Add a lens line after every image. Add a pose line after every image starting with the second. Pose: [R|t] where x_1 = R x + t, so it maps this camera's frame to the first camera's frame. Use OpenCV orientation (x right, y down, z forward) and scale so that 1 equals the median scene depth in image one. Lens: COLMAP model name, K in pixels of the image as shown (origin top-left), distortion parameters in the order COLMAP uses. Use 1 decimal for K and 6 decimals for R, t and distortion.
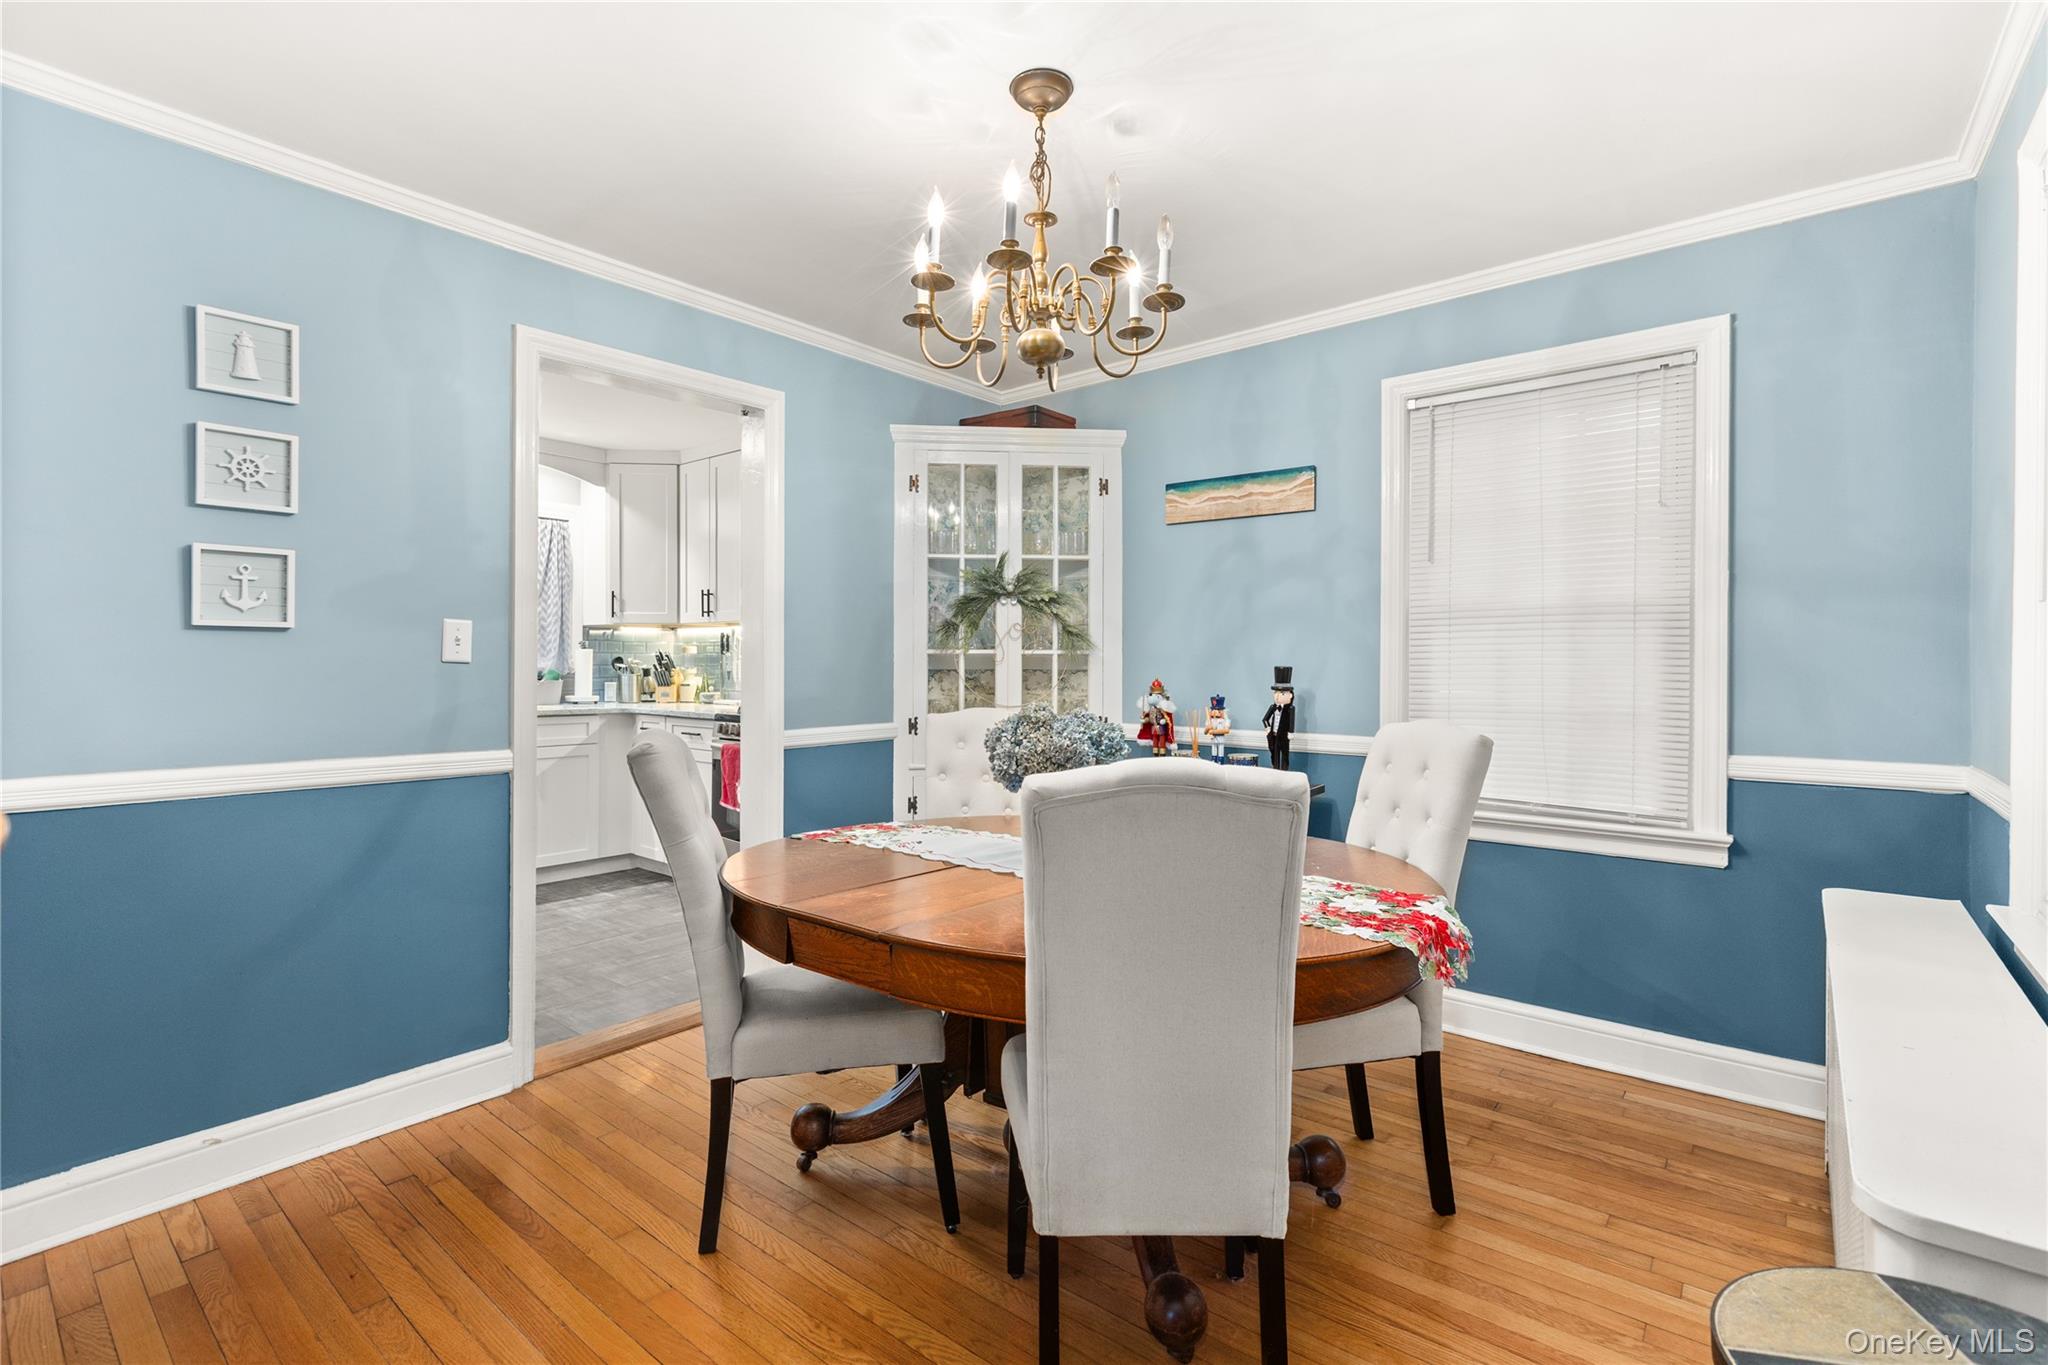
lens RADIAL K [[941.3, 0, 1022.0], [0, 941.3, 668.7], [0, 0, 1]] dist [0.005639, 0.000422]
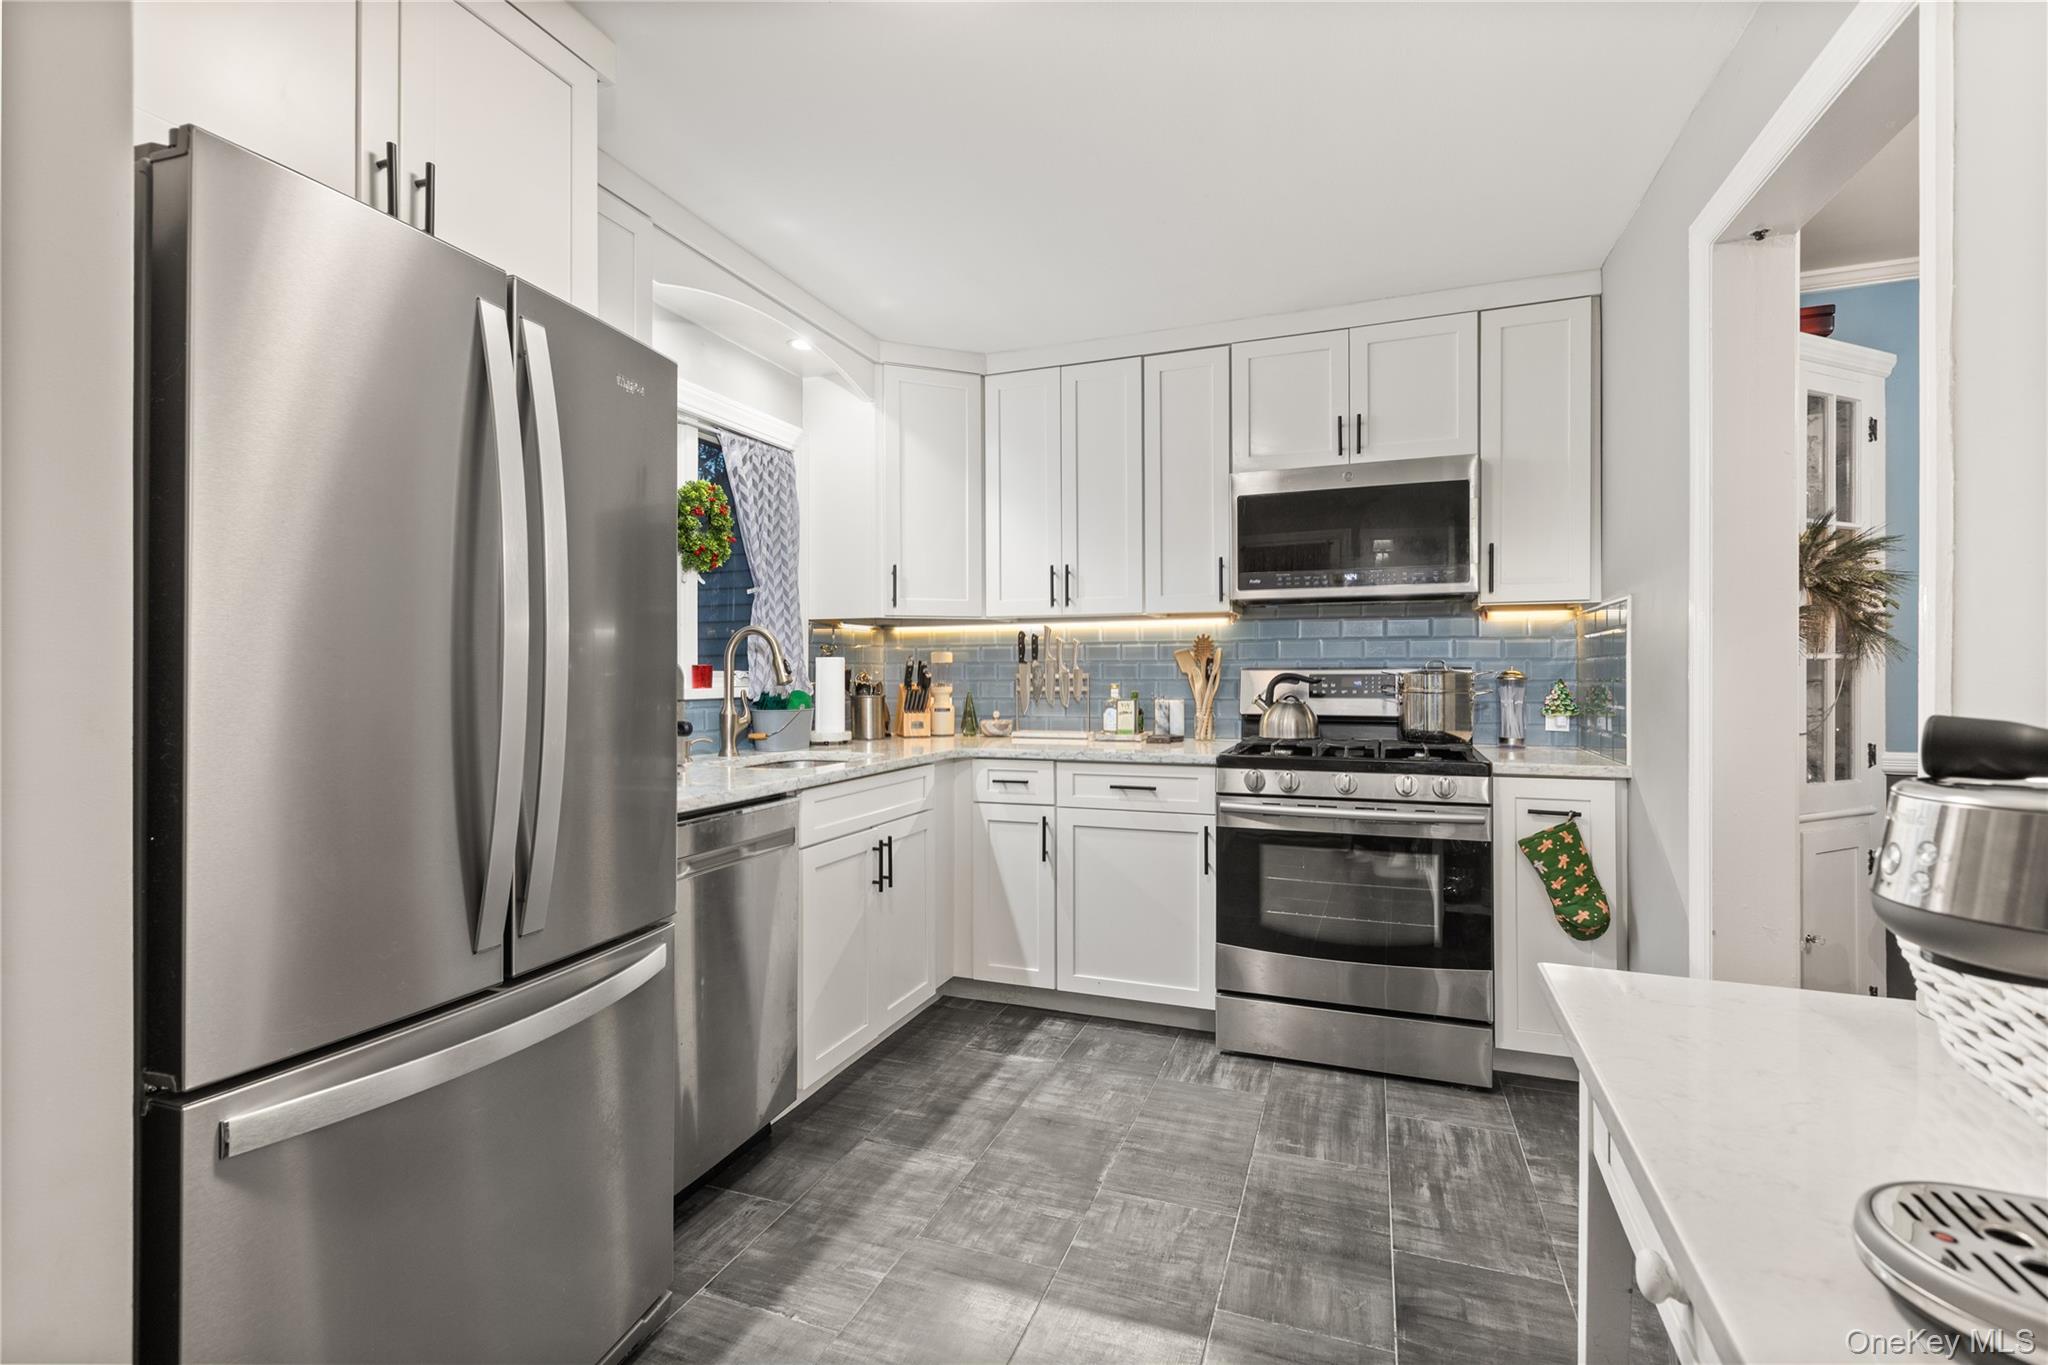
lens RADIAL K [[941.3, 0, 1020.1], [0, 941.3, 675.8], [0, 0, 1]] dist [0.005639, 0.000422]
pose [[0.946533, -0.008703, 0.322491, -0.553850], [0.009718, 0.999952, -0.001536, -0.005865], [-0.322462, 0.004588, 0.946571, 0.373272]]
